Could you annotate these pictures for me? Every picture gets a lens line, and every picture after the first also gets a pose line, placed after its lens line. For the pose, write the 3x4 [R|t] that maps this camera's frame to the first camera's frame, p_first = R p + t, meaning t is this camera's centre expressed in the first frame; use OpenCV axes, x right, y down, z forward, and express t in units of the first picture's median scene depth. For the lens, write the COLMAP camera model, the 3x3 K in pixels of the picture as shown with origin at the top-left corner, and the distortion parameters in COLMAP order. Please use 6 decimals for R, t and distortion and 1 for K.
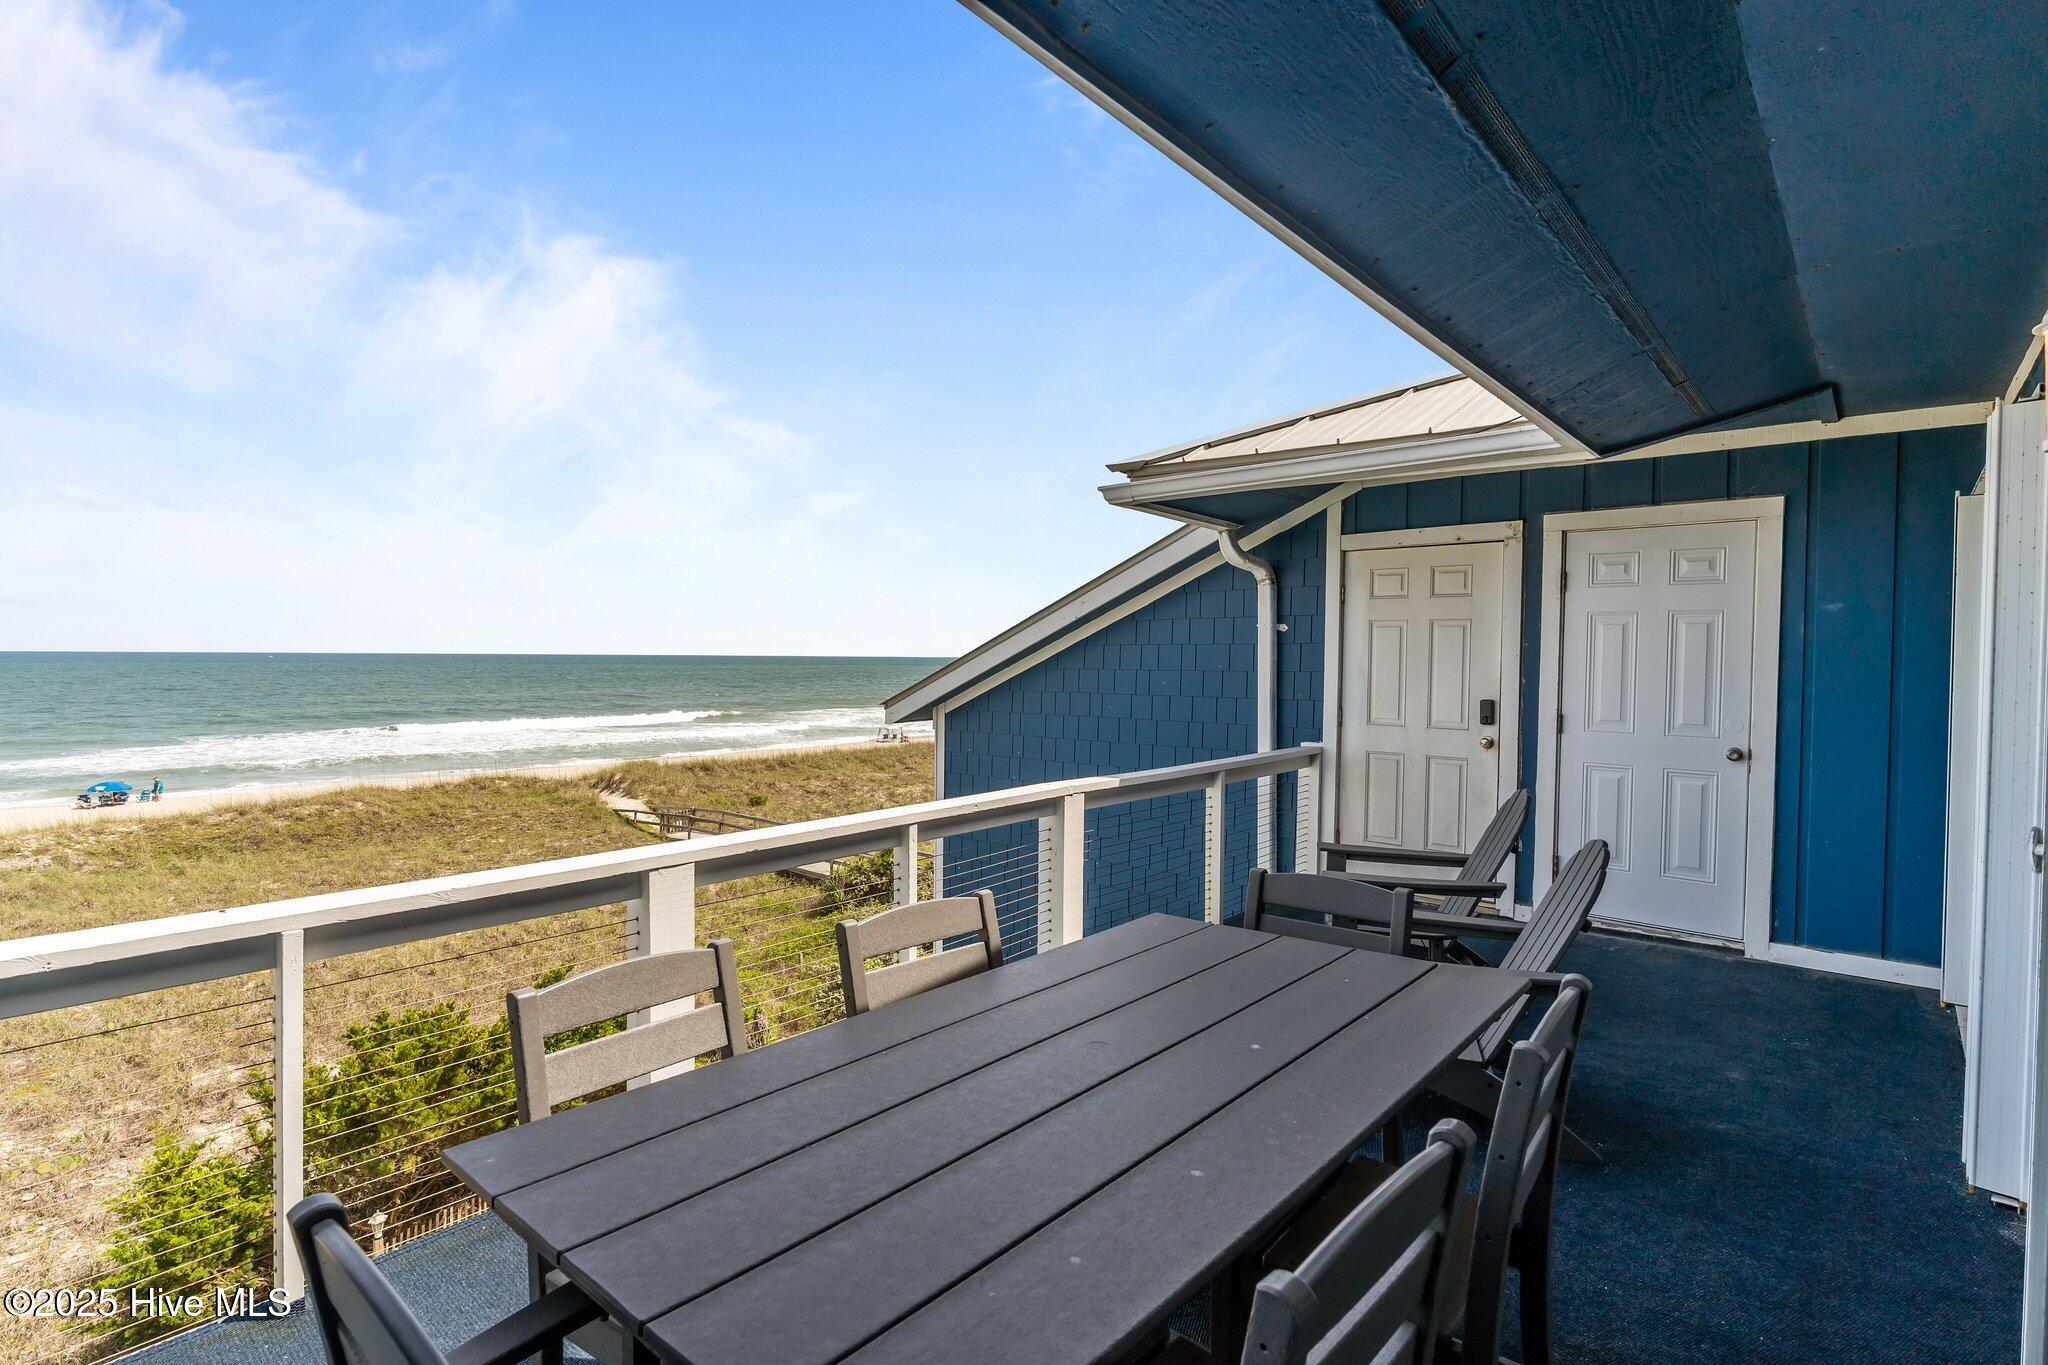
lens RADIAL K [[975.8, 0, 1009.6], [0, 975.8, 676.8], [0, 0, 1]] dist [0.001908, 0.000152]
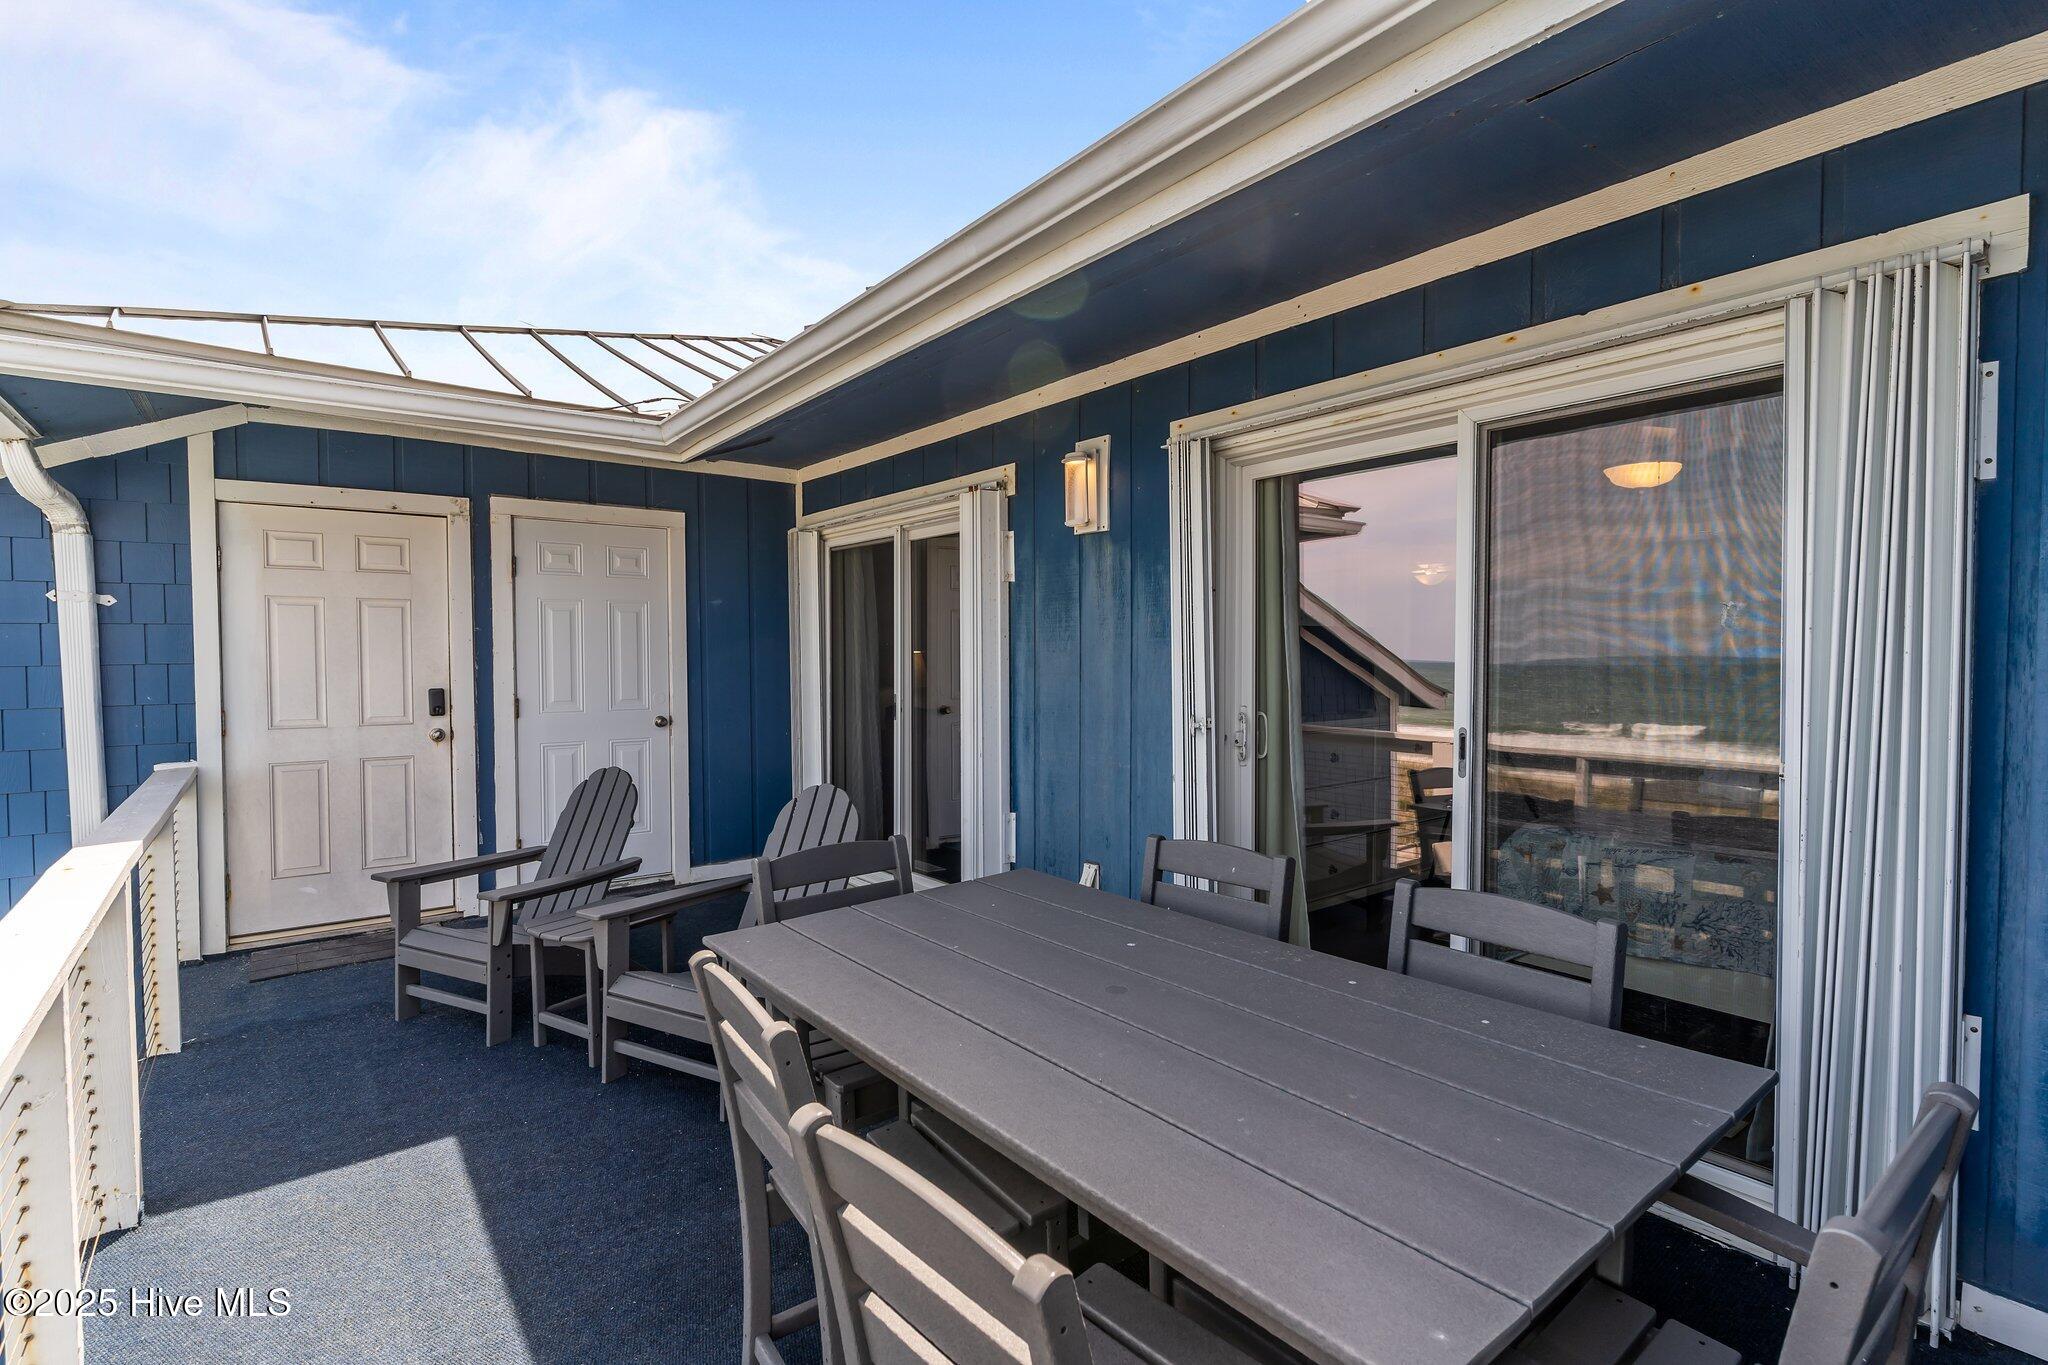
lens RADIAL K [[975.8, 0, 1011.9], [0, 975.8, 683.6], [0, 0, 1]] dist [0.001908, 0.000152]
pose [[0.189392, -0.042511, 0.980981, -0.305159], [0.027057, 0.998909, 0.038064, -0.001331], [-0.981529, 0.019334, 0.190335, 0.291199]]
